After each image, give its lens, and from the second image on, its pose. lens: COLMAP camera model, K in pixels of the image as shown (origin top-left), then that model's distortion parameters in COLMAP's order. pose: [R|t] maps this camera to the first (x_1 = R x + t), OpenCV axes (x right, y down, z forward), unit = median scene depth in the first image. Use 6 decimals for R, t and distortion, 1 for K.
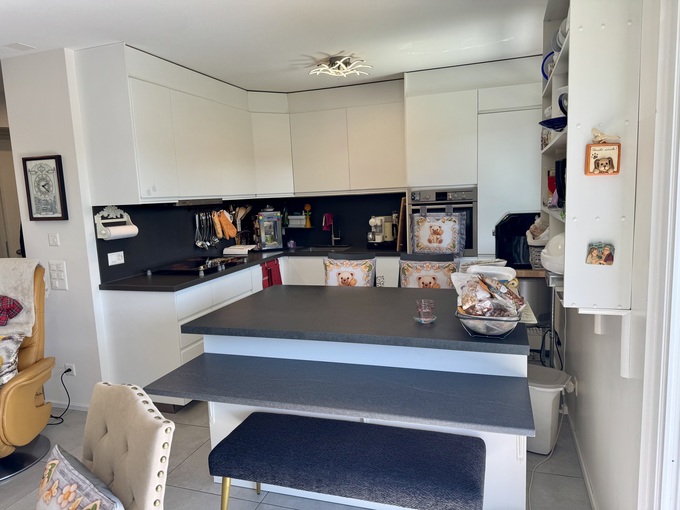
lens RADIAL K [[477.0, 0, 340.0], [0, 477.0, 255.0], [0, 0, 1]] dist [0.100935, -0.142719]
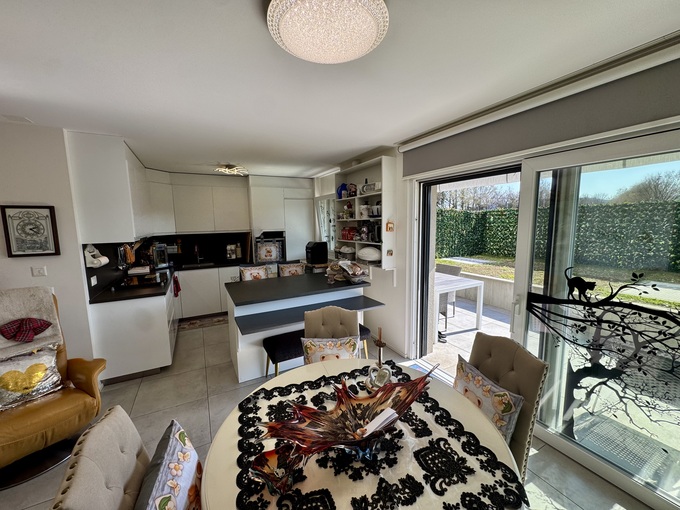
lens RADIAL K [[271.6, 0, 340.0], [0, 271.6, 255.0], [0, 0, 1]] dist [-0.002897, 0.000424]
pose [[0.682739, -0.056977, 0.728438, -0.568155], [0.082246, 0.996612, 0.000868, -0.009942], [-0.726019, 0.059319, 0.685112, -0.056933]]
